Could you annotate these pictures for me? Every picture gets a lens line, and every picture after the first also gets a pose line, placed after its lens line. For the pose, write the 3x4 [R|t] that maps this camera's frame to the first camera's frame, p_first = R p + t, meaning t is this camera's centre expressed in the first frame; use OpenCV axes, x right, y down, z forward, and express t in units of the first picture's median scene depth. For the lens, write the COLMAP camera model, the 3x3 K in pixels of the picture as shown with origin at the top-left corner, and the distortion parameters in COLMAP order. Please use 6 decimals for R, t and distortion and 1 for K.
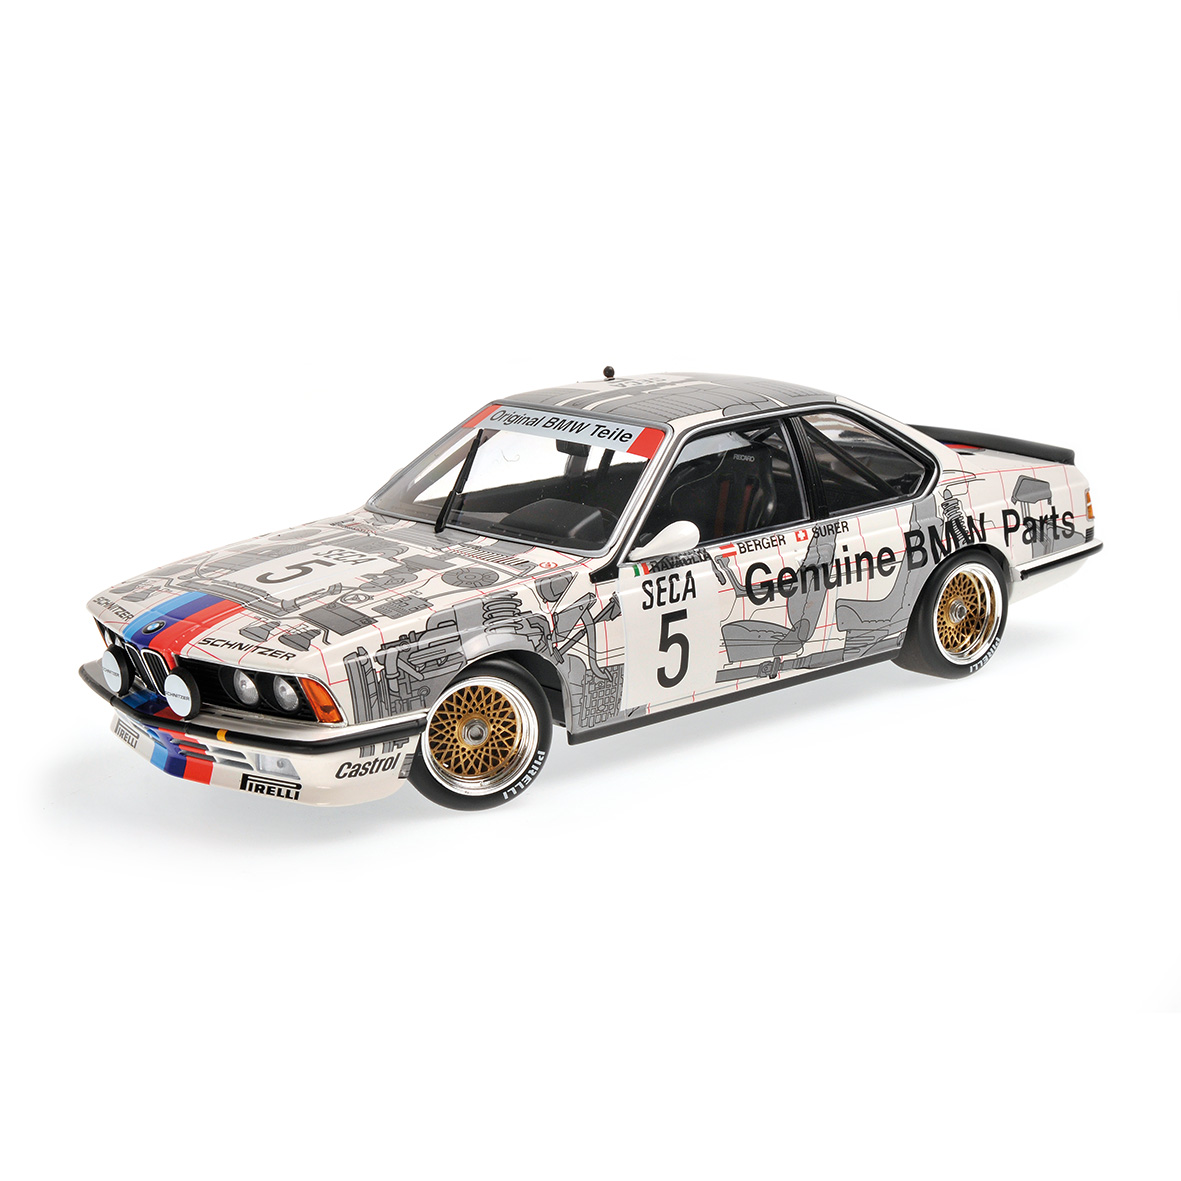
lens RADIAL K [[3747.7, 0, 591.0], [0, 3747.7, 591.0], [0, 0, 1]] dist [-0.108433, 0.000000]
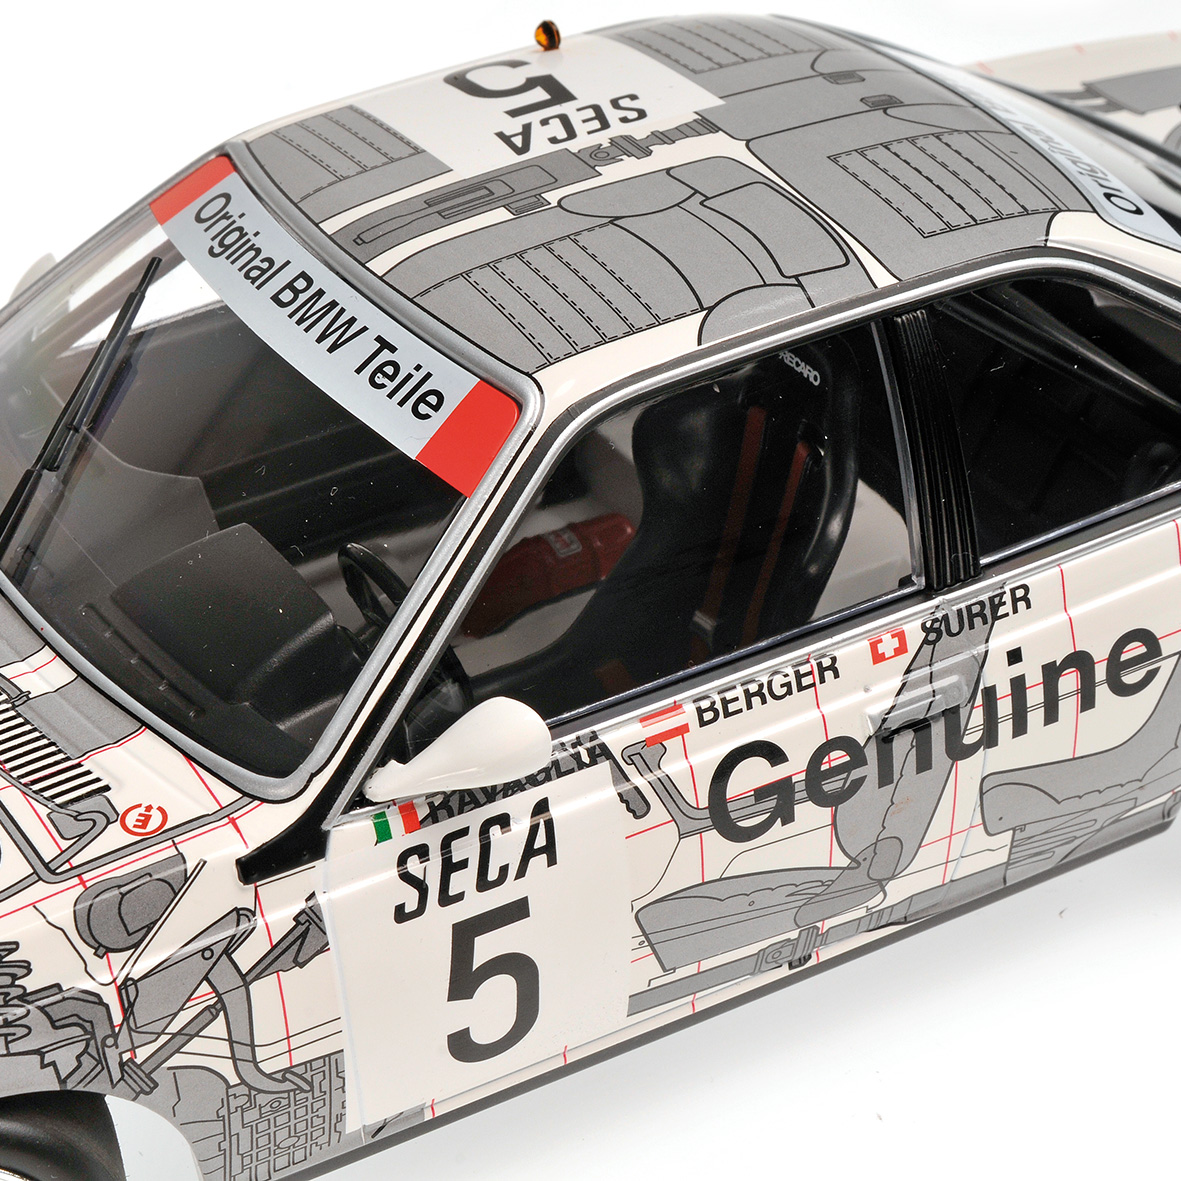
lens RADIAL K [[3747.7, 0, 587.2], [0, 3747.7, 589.8], [0, 0, 1]] dist [-0.108433, 0.000000]
pose [[0.967671, 0.109821, -0.227050, 0.115536], [-0.005797, 0.909670, 0.415291, -0.184956], [0.252148, -0.400549, 0.880898, 0.659905]]
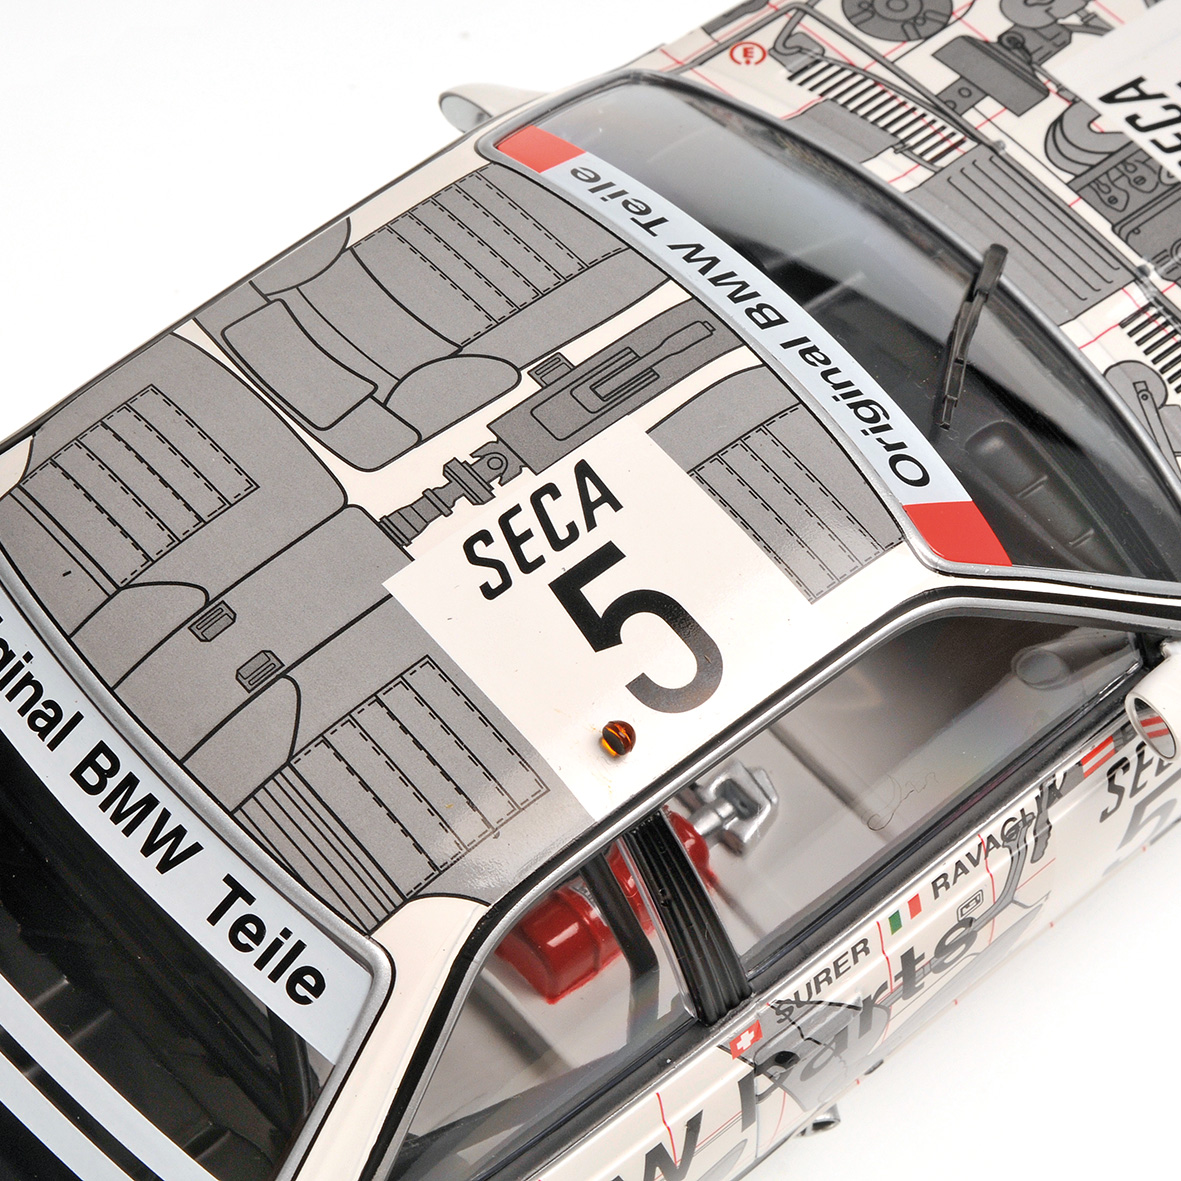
lens RADIAL K [[3747.7, 0, 586.7], [0, 3747.7, 589.4], [0, 0, 1]] dist [-0.108433, 0.000000]
pose [[-0.998088, -0.045147, 0.042222, -0.012285], [0.017569, 0.447683, 0.894020, -0.409013], [-0.059265, 0.893052, -0.446033, 1.246327]]
